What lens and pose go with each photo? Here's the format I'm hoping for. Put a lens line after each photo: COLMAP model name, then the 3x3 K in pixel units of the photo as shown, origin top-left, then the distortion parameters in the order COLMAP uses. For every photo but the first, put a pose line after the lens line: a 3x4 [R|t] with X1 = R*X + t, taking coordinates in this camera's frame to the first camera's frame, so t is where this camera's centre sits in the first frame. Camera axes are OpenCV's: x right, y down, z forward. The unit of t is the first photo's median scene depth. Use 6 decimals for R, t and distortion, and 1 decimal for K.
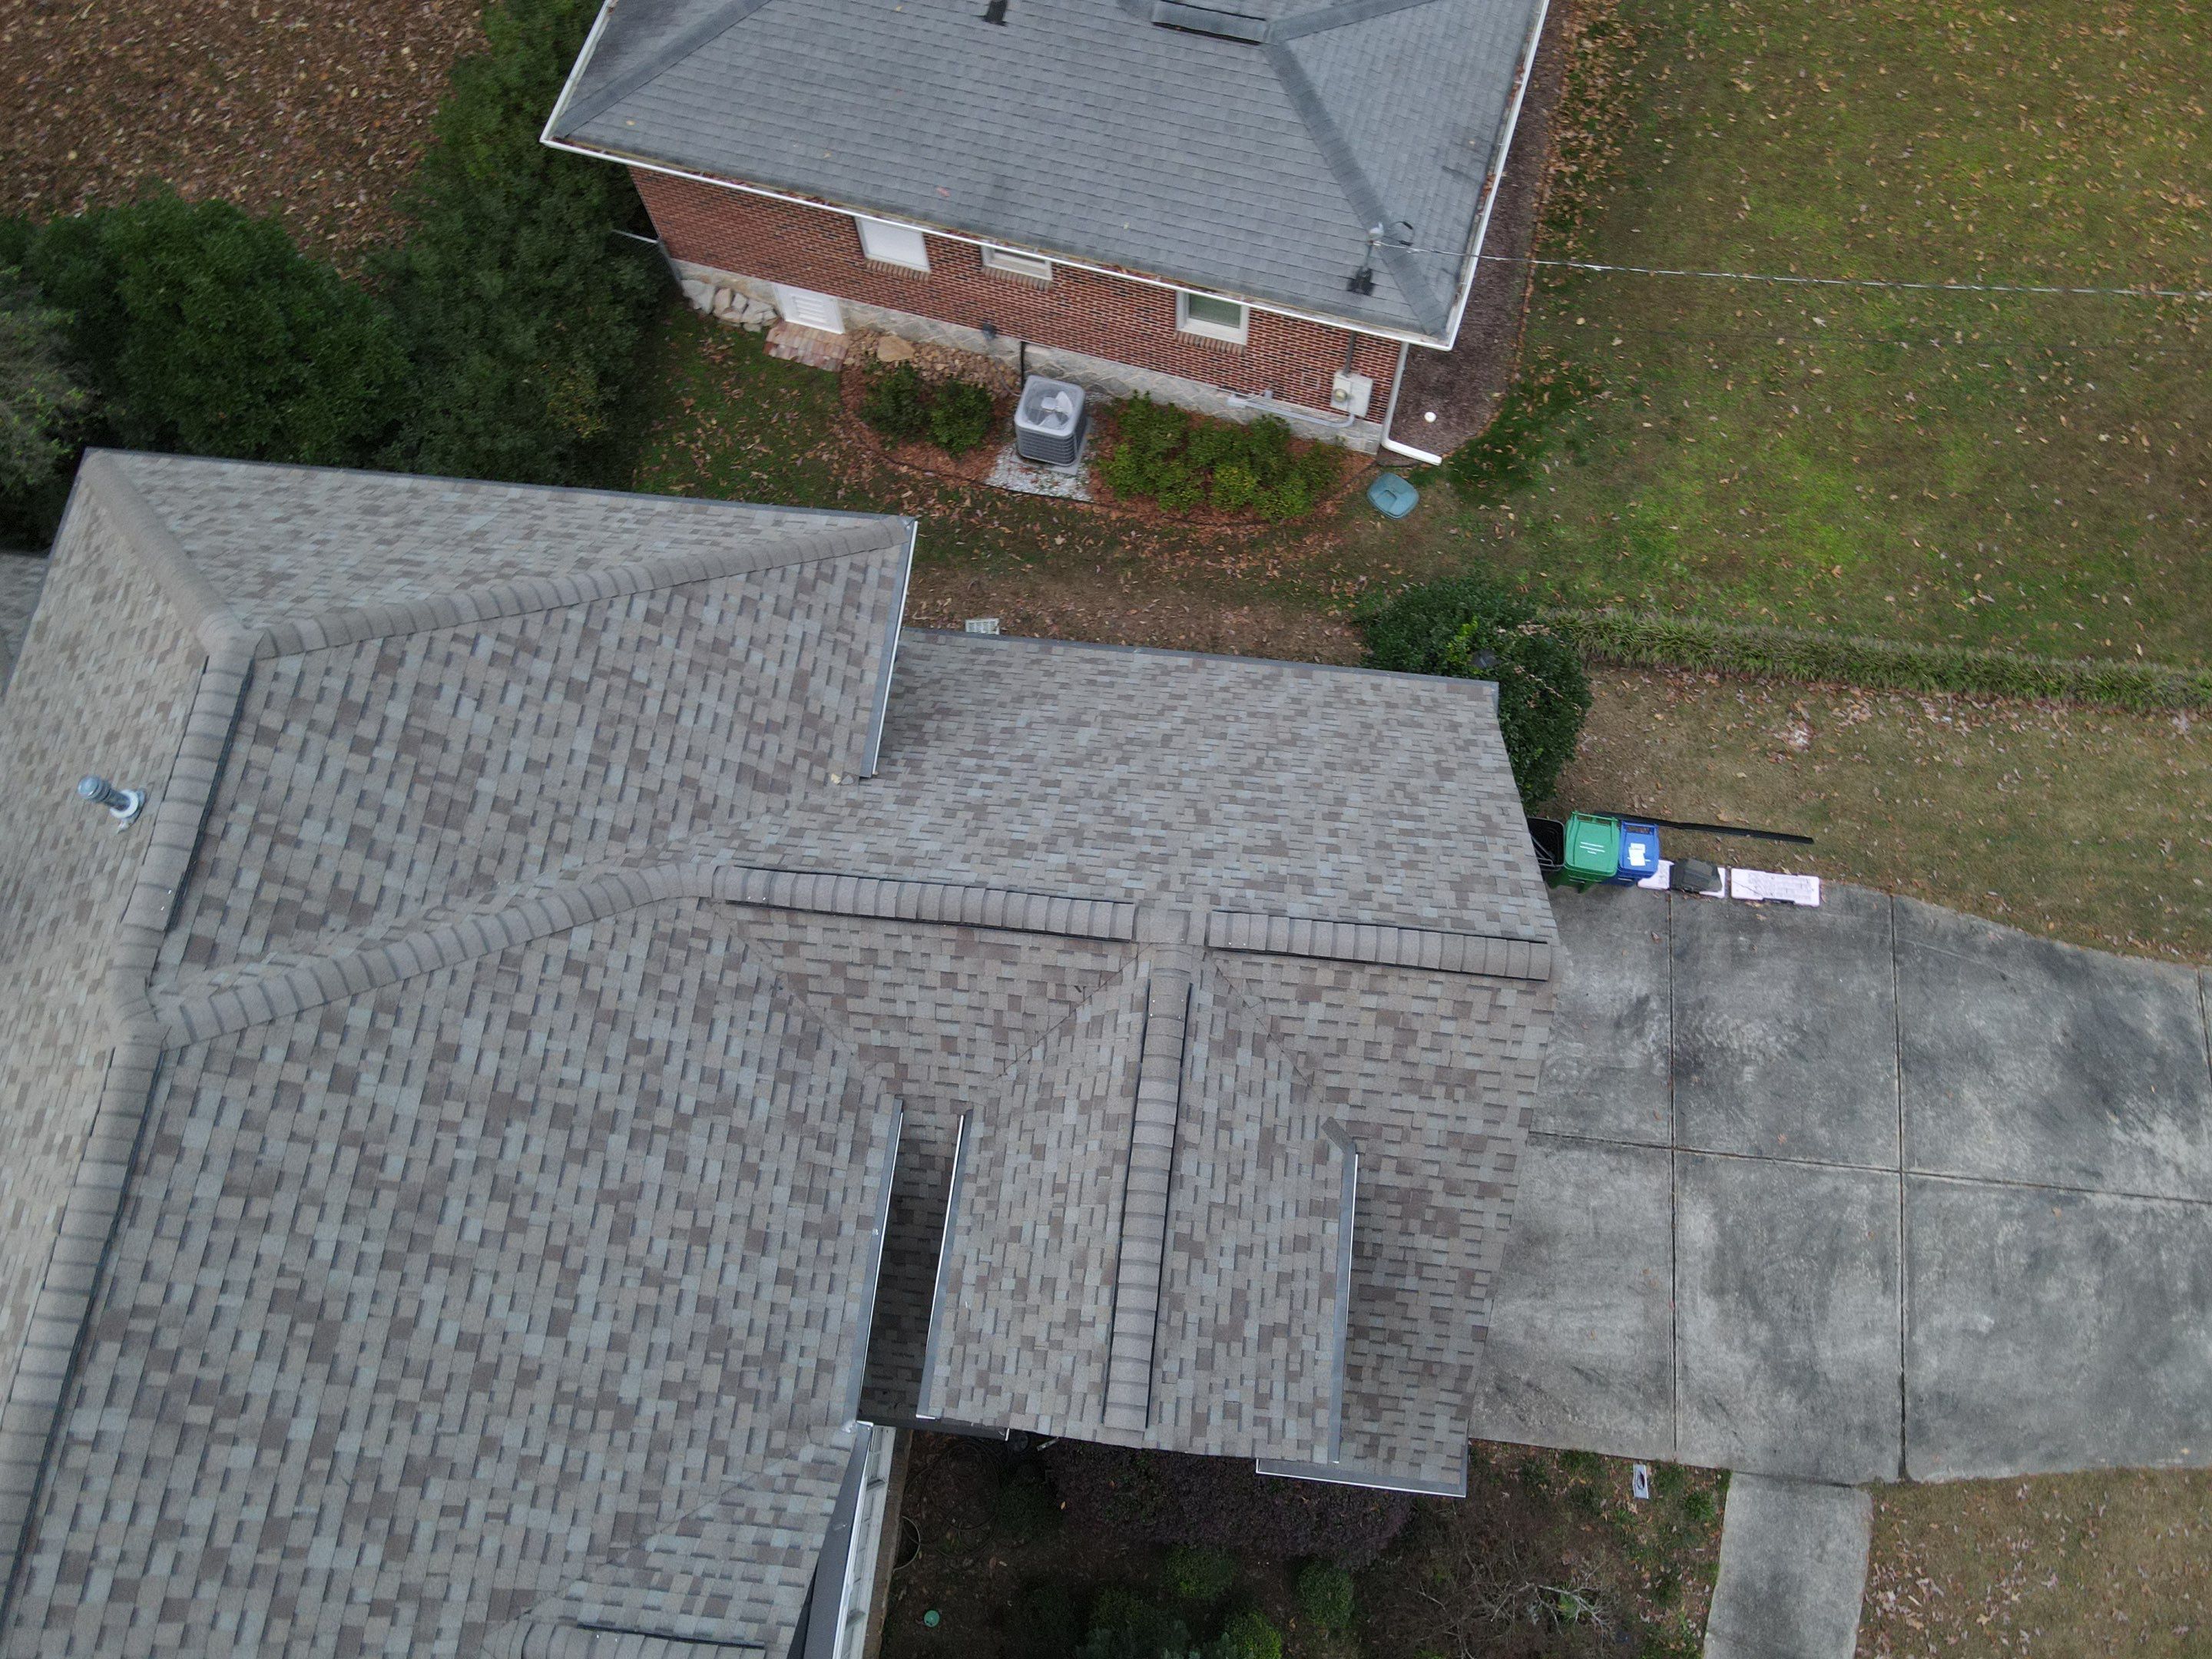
lens RADIAL K [[1620.3, 0, 1120.8], [0, 1620.3, 829.1], [0, 0, 1]] dist [-0.000024, 0.017963]
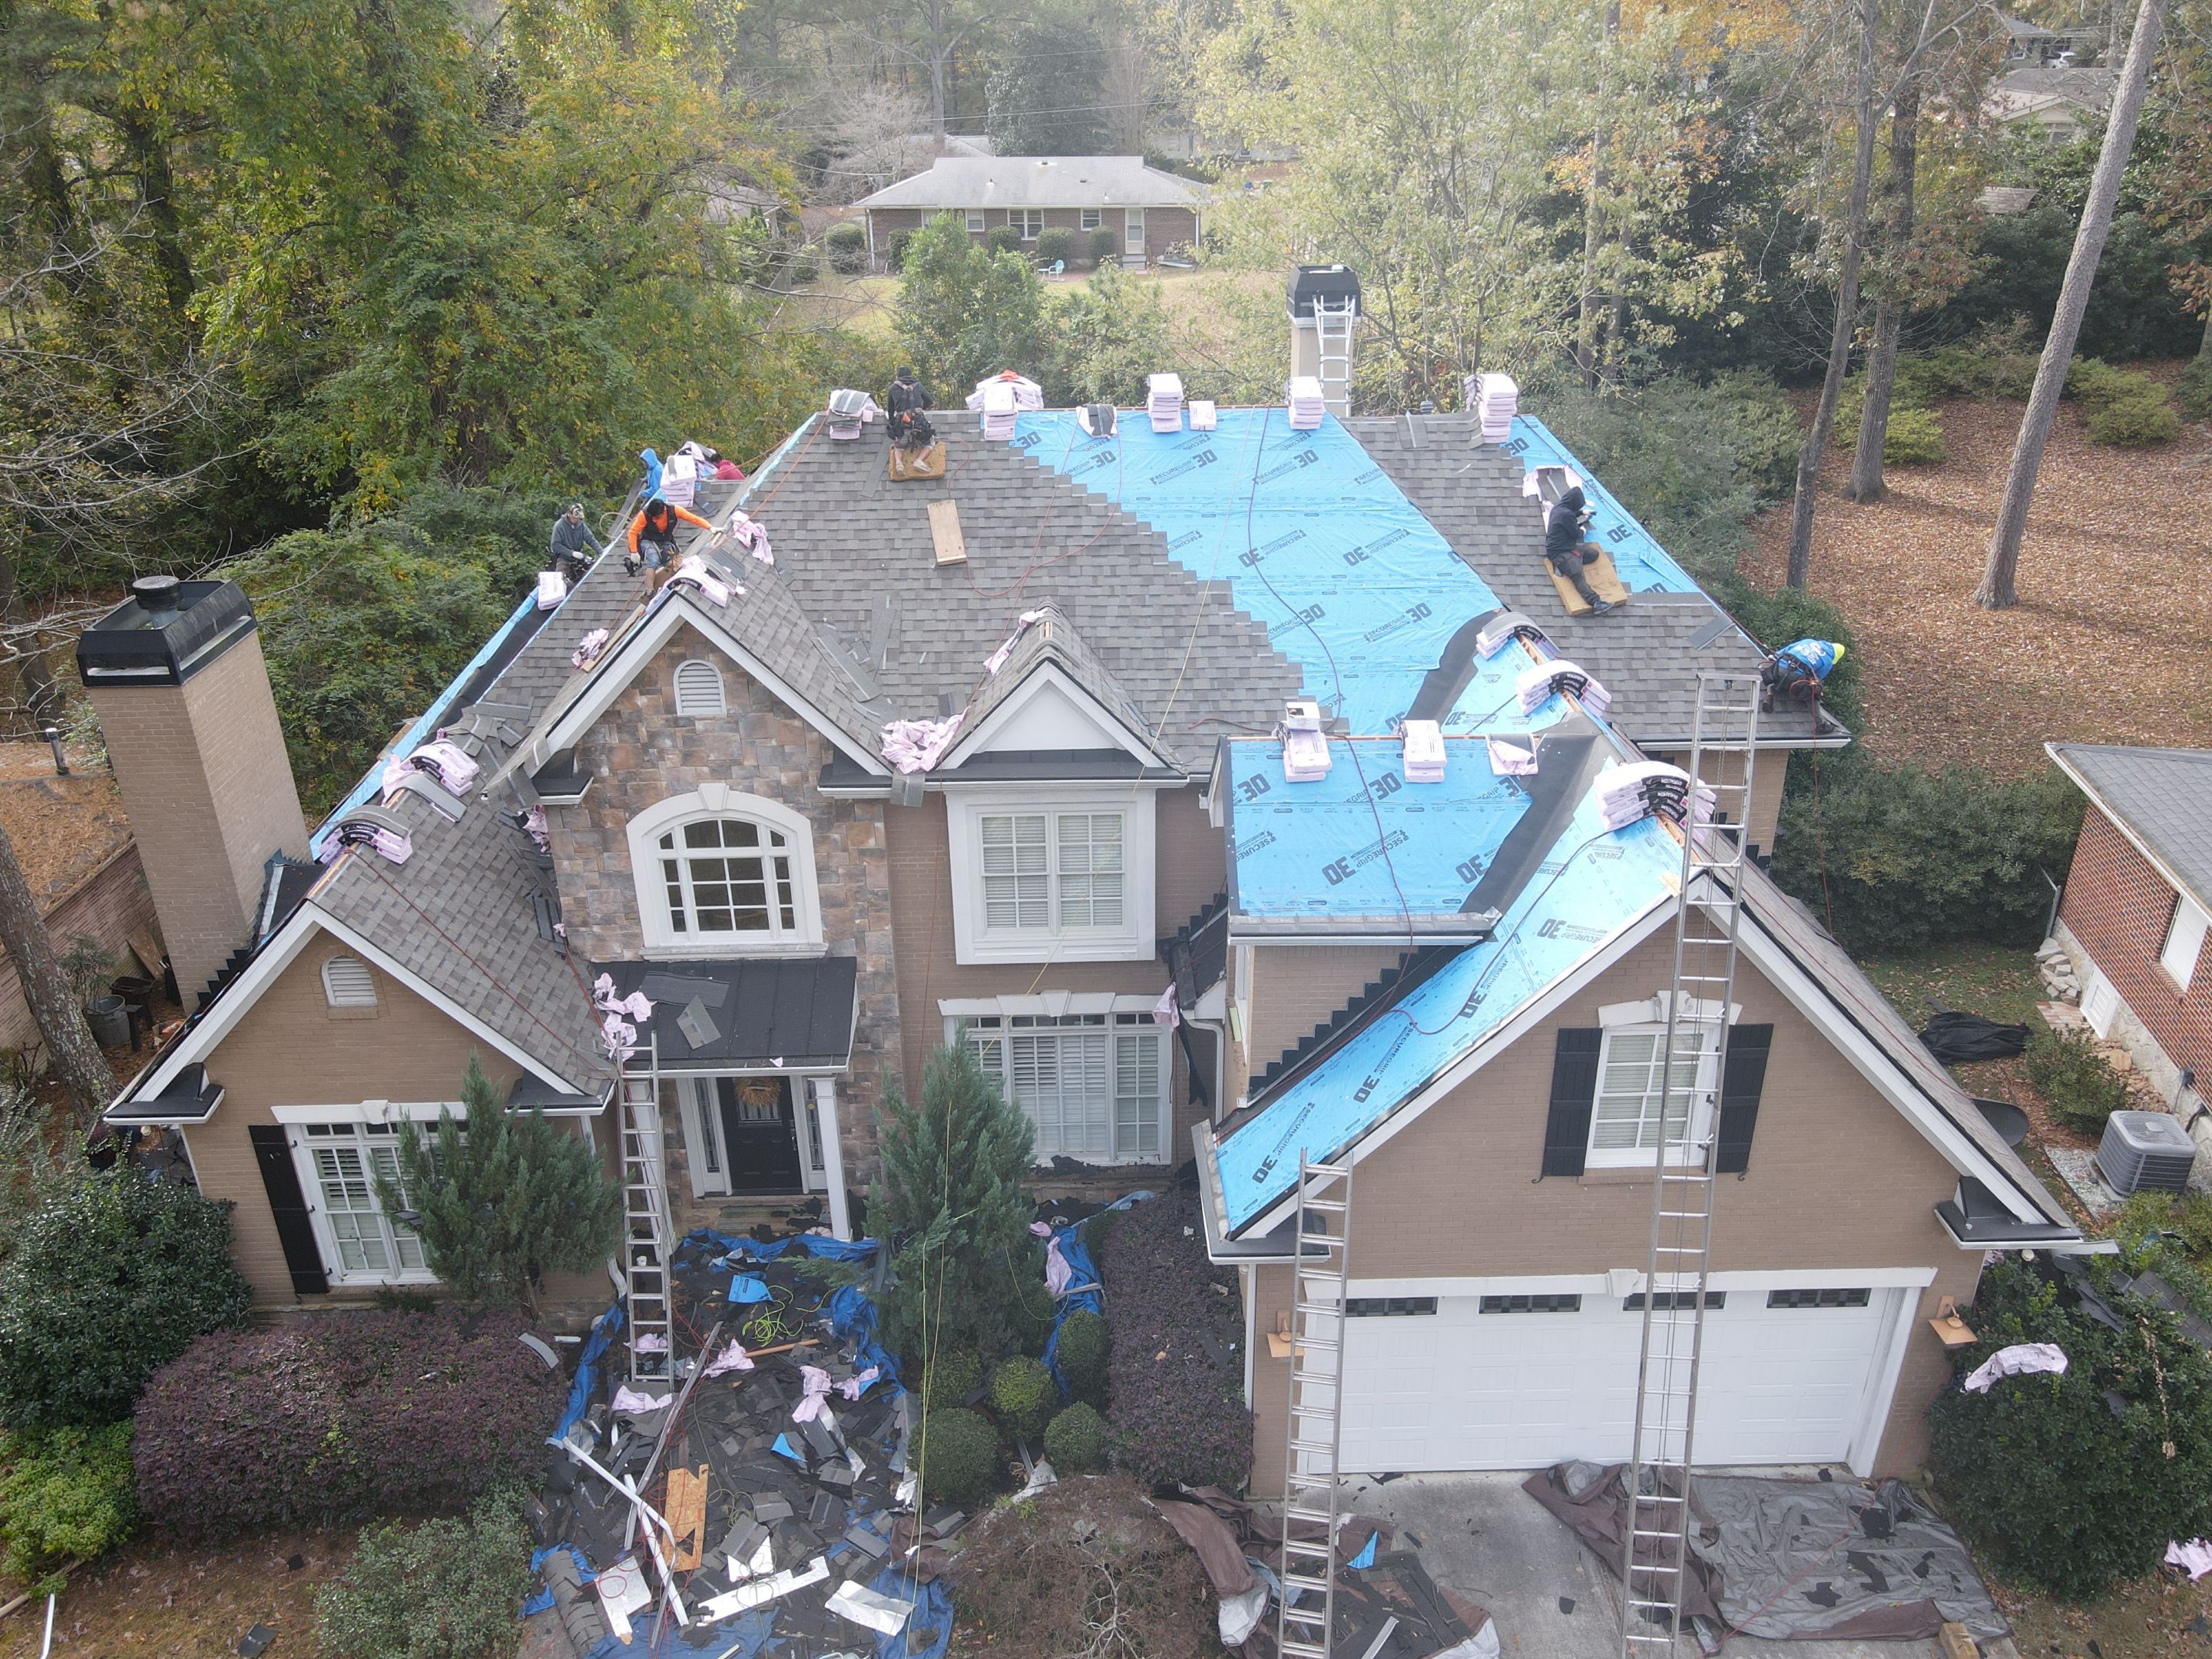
lens RADIAL K [[1620.3, 0, 1100.9], [0, 1620.3, 822.2], [0, 0, 1]] dist [0.005736, 0.006616]
pose [[0.131259, 0.455790, -0.880356, 0.785875], [-0.937558, 0.345618, 0.039150, 0.276882], [0.322111, 0.820246, 0.472695, 0.223962]]
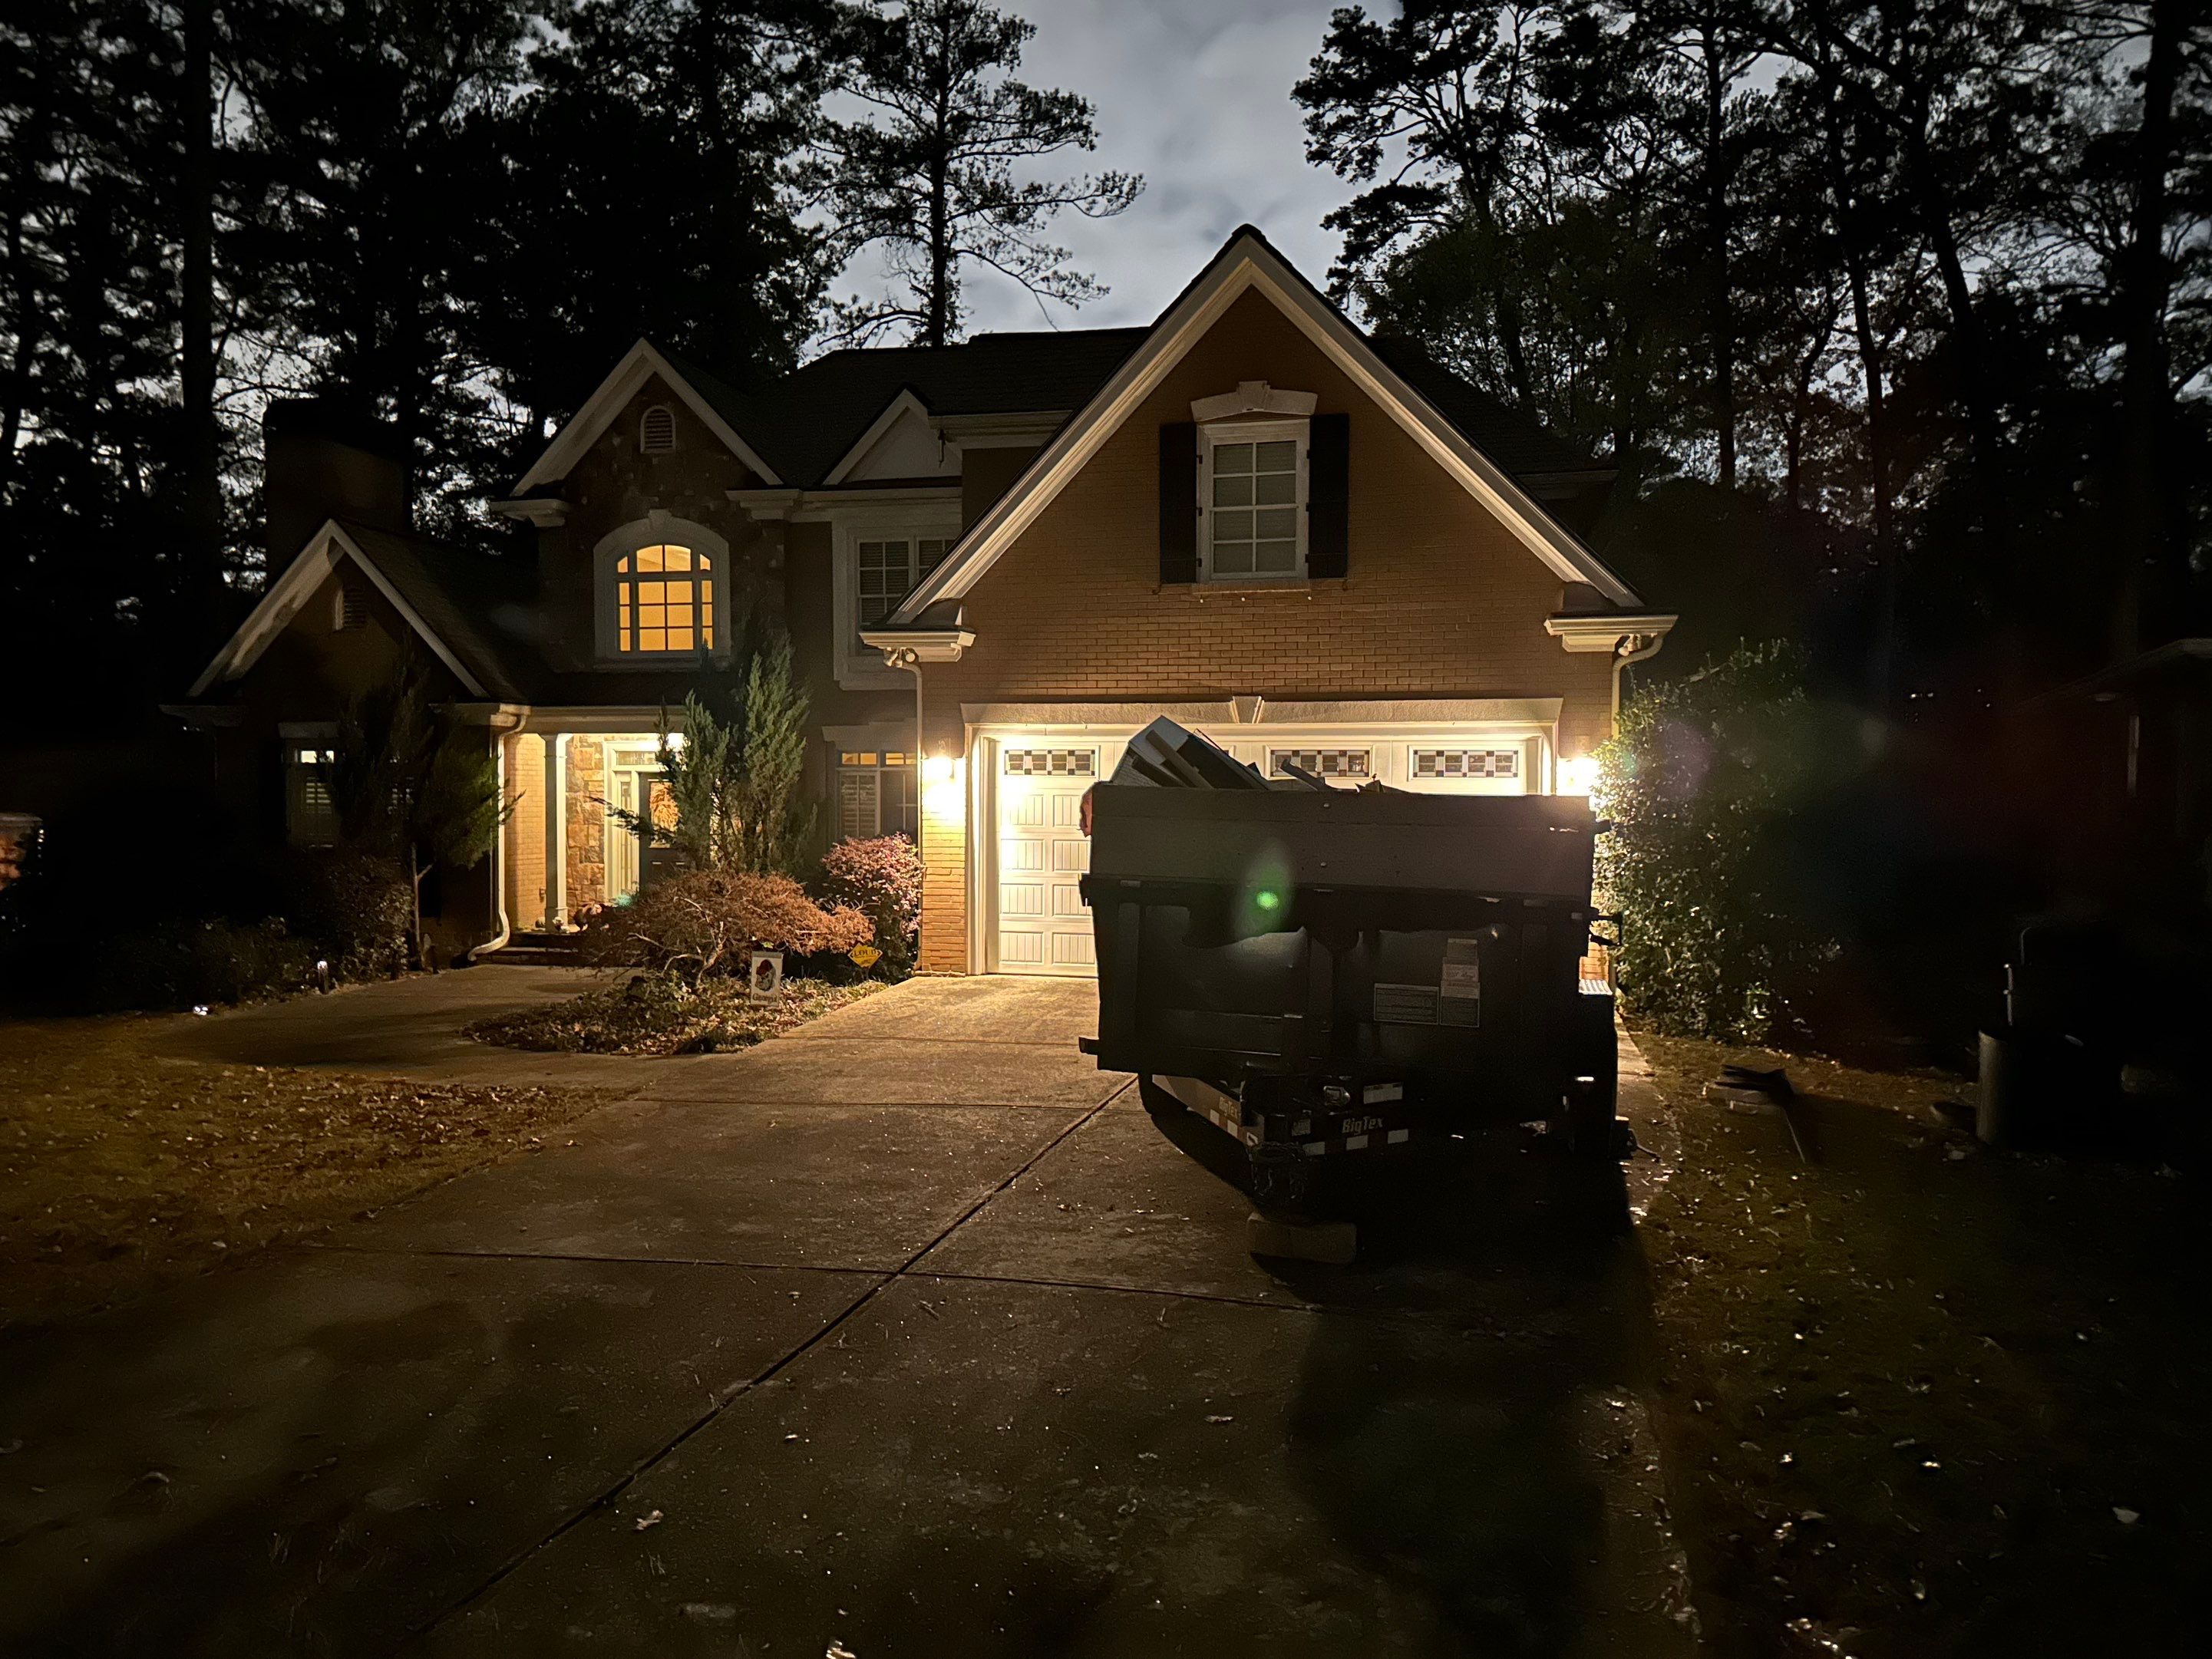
lens RADIAL K [[1519.7, 0, 1100.3], [0, 1519.7, 851.4], [0, 0, 1]] dist [0.037283, -0.001357]
pose [[-0.122324, 0.069204, -0.990075, 1.036692], [-0.940228, 0.311362, 0.137929, 0.120210], [0.317817, 0.947768, 0.026981, 0.949094]]
